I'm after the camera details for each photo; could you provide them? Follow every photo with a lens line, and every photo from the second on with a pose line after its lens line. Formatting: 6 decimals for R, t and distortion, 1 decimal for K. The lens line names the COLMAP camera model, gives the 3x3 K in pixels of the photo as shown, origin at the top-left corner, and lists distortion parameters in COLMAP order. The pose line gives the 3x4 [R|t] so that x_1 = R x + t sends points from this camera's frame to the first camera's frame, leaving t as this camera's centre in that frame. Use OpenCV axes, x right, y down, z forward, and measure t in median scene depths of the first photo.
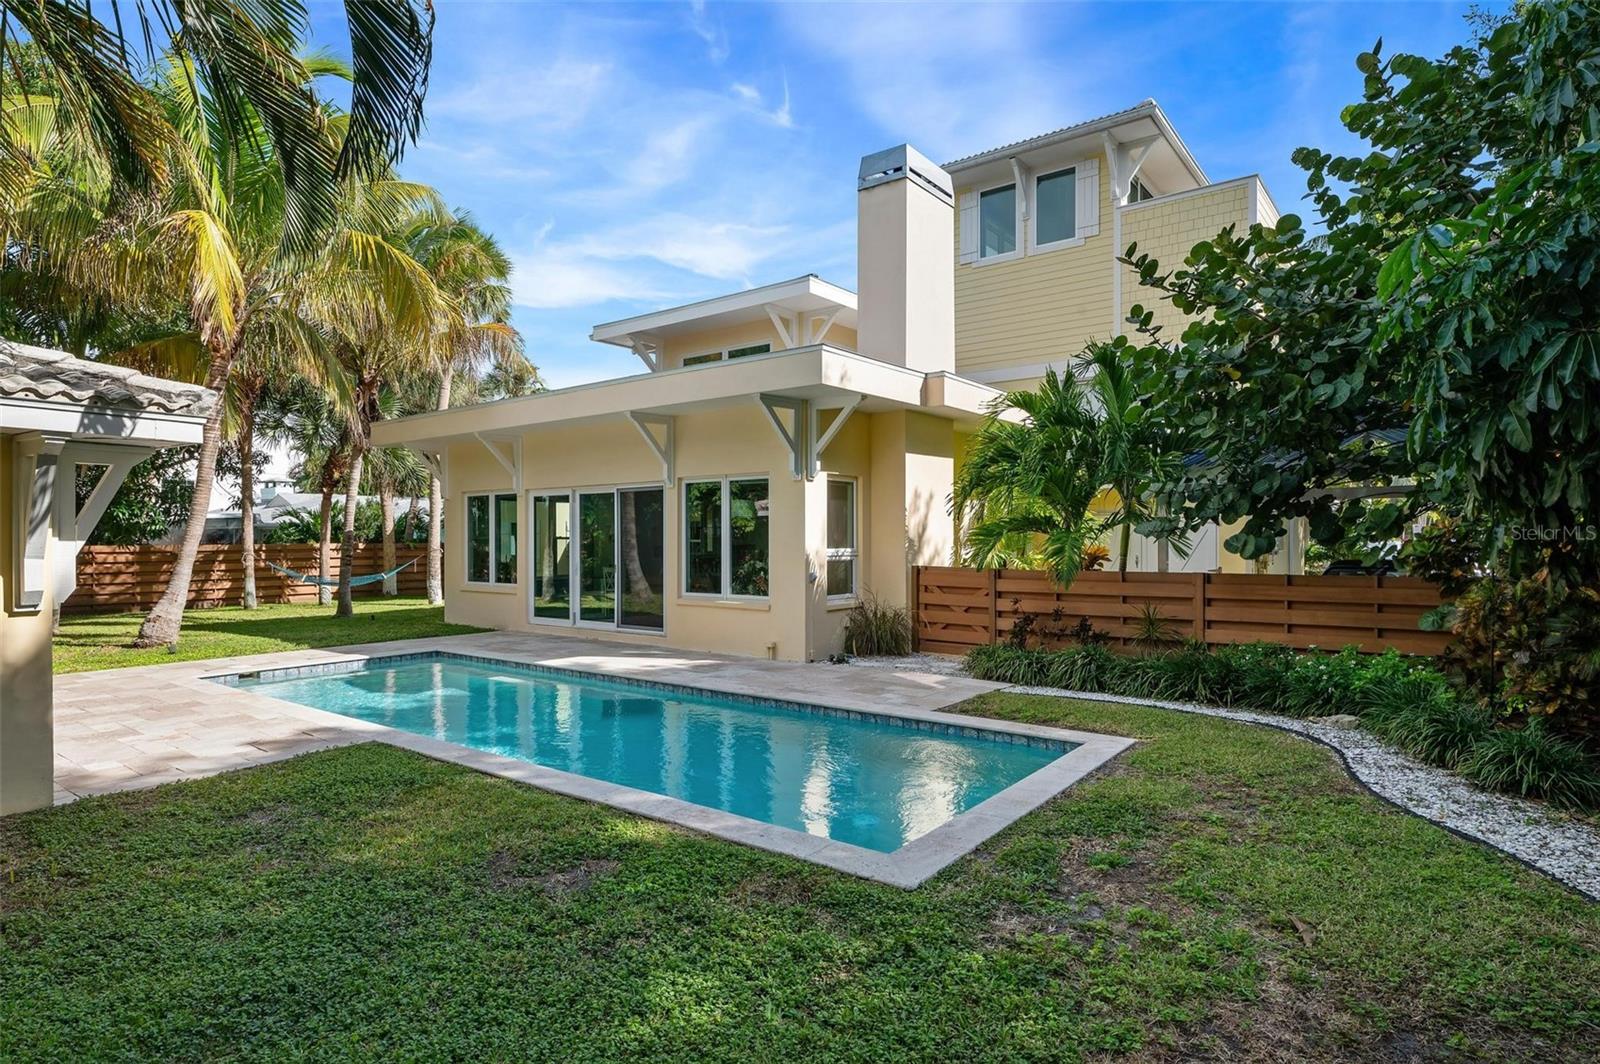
lens RADIAL K [[849.1, 0, 799.1], [0, 849.1, 542.1], [0, 0, 1]] dist [0.010824, -0.006790]
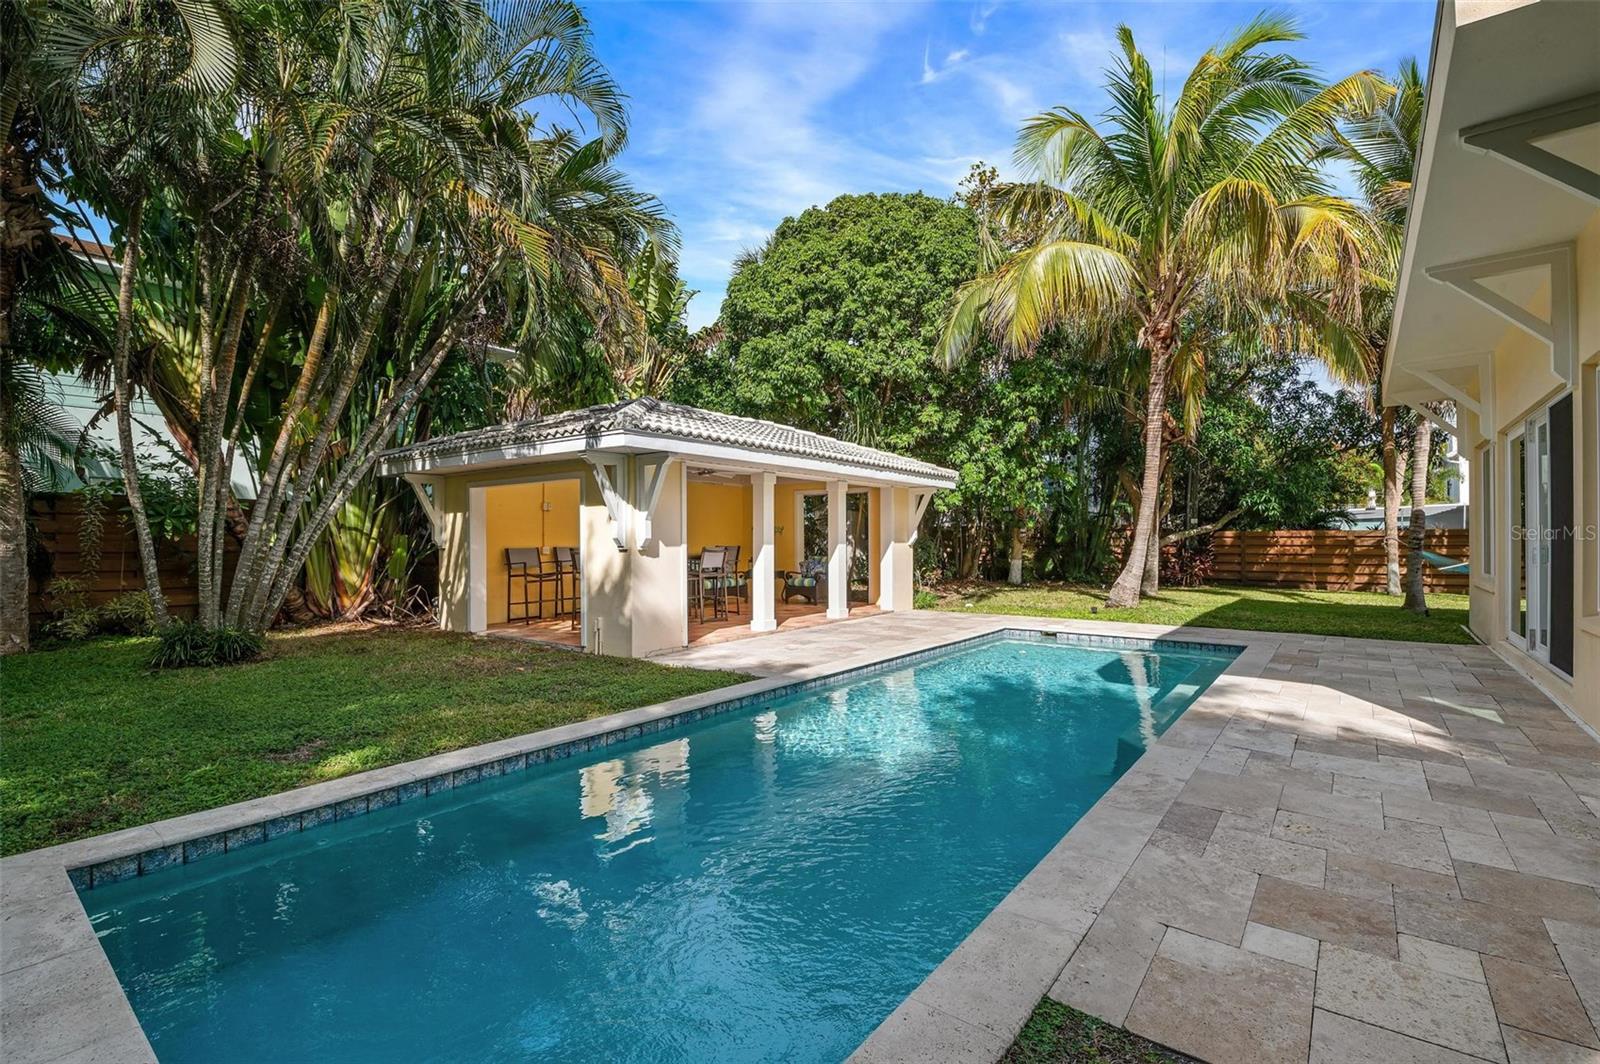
lens RADIAL K [[703.8, 0, 808.9], [0, 703.8, 538.1], [0, 0, 1]] dist [-0.003582, -0.004184]
pose [[0.004482, 0.001455, -0.999989, 0.325918], [-0.000396, 0.999999, 0.001453, 0.028545], [0.999990, 0.000389, 0.004482, 0.738136]]
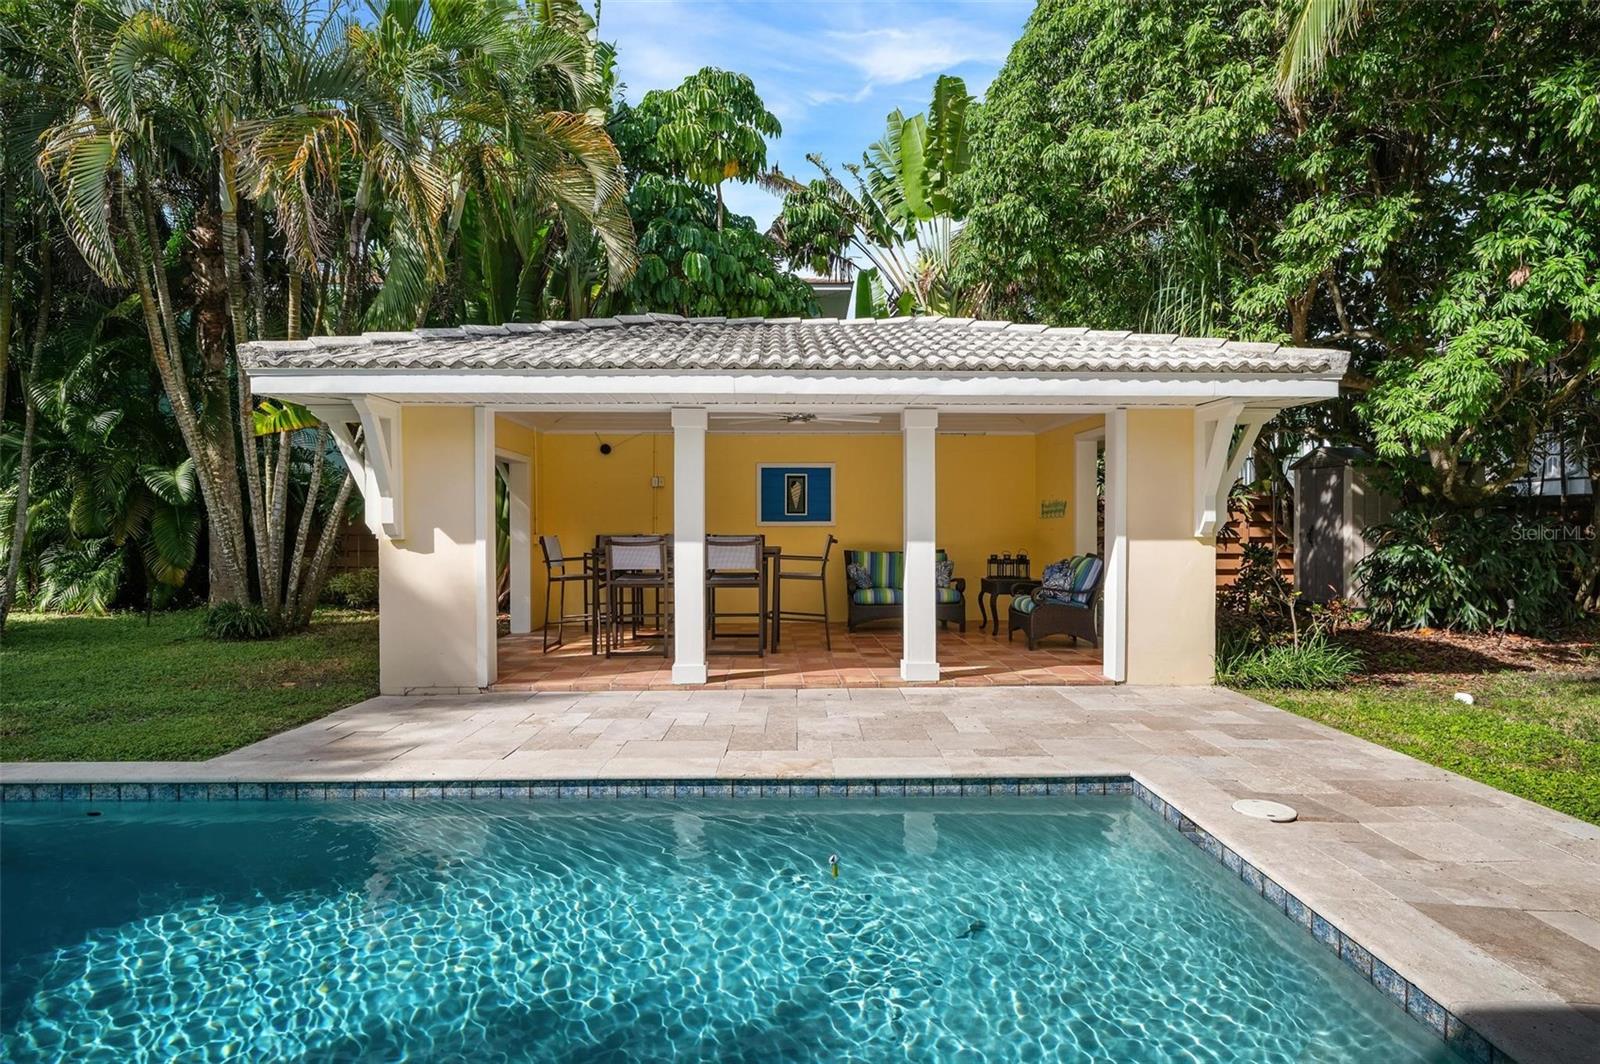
lens RADIAL K [[849.1, 0, 804.8], [0, 849.1, 534.1], [0, 0, 1]] dist [0.010824, -0.006790]
pose [[-0.783218, 0.009140, -0.621680, -0.326179], [0.004350, 0.999948, 0.009221, 0.030671], [0.621732, 0.004518, -0.783217, 1.287451]]
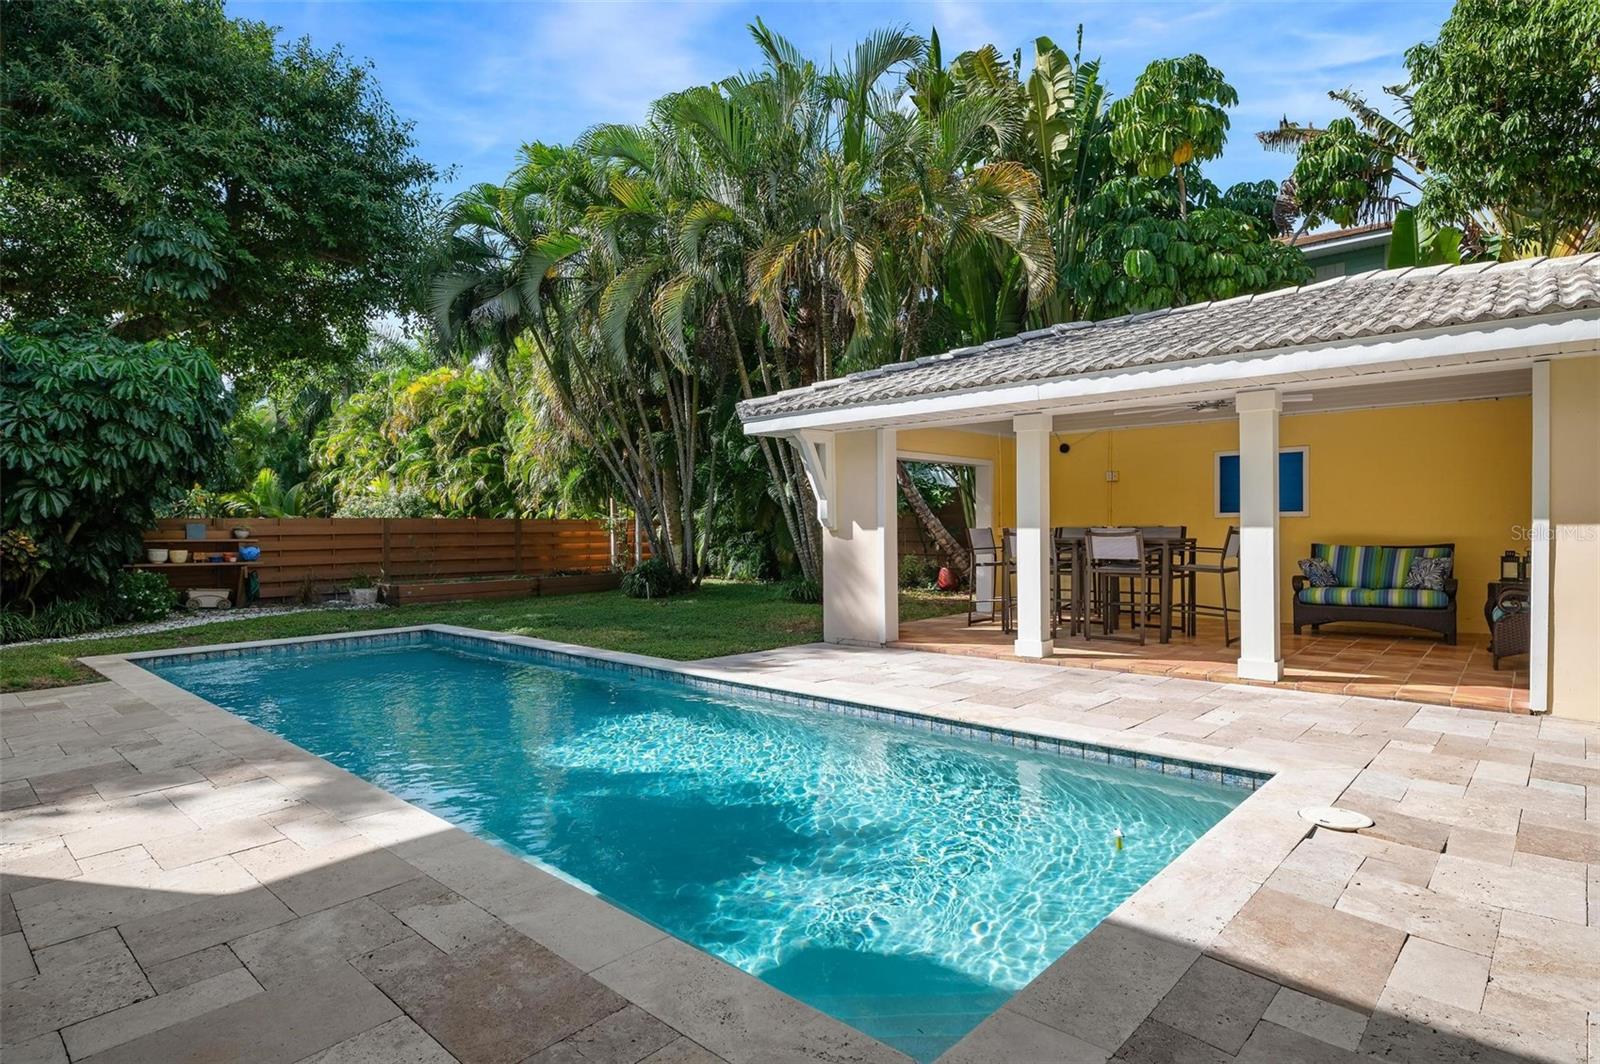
lens RADIAL K [[849.1, 0, 795.9], [0, 849.1, 538.2], [0, 0, 1]] dist [0.010824, -0.006790]
pose [[-0.996225, 0.010907, 0.086121, -0.535811], [0.012174, 0.999825, 0.014201, 0.034888], [-0.085951, 0.015196, -0.996183, 1.490248]]
